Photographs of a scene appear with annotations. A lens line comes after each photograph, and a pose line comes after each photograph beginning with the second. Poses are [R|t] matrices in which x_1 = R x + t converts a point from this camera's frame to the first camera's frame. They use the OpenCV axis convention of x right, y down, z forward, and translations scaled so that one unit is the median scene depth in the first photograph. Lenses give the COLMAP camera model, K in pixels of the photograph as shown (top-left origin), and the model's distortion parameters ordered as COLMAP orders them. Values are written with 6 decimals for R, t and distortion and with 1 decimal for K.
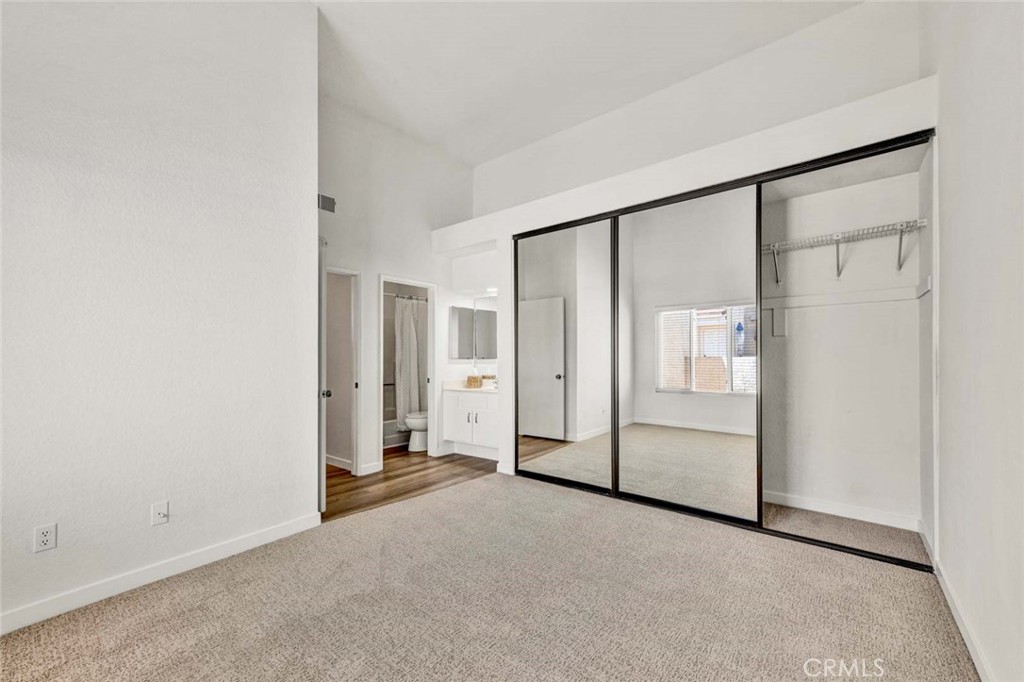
lens RADIAL K [[413.5, 0, 510.5], [0, 413.5, 354.6], [0, 0, 1]] dist [-0.000366, -0.000036]
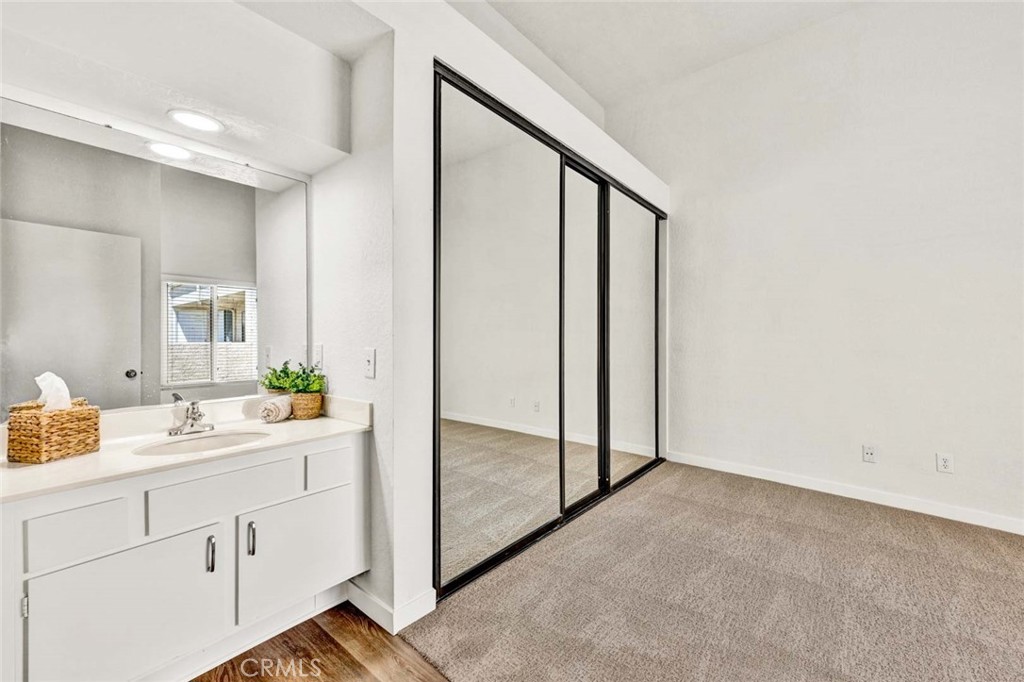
lens RADIAL K [[422.3, 0, 497.4], [0, 422.3, 339.9], [0, 0, 1]] dist [0.032206, -0.008197]
pose [[0.024774, 0.006287, 0.999673, -0.350770], [-0.003051, 0.999976, -0.006214, 0.009917], [-0.999688, -0.002896, 0.024793, 0.730055]]
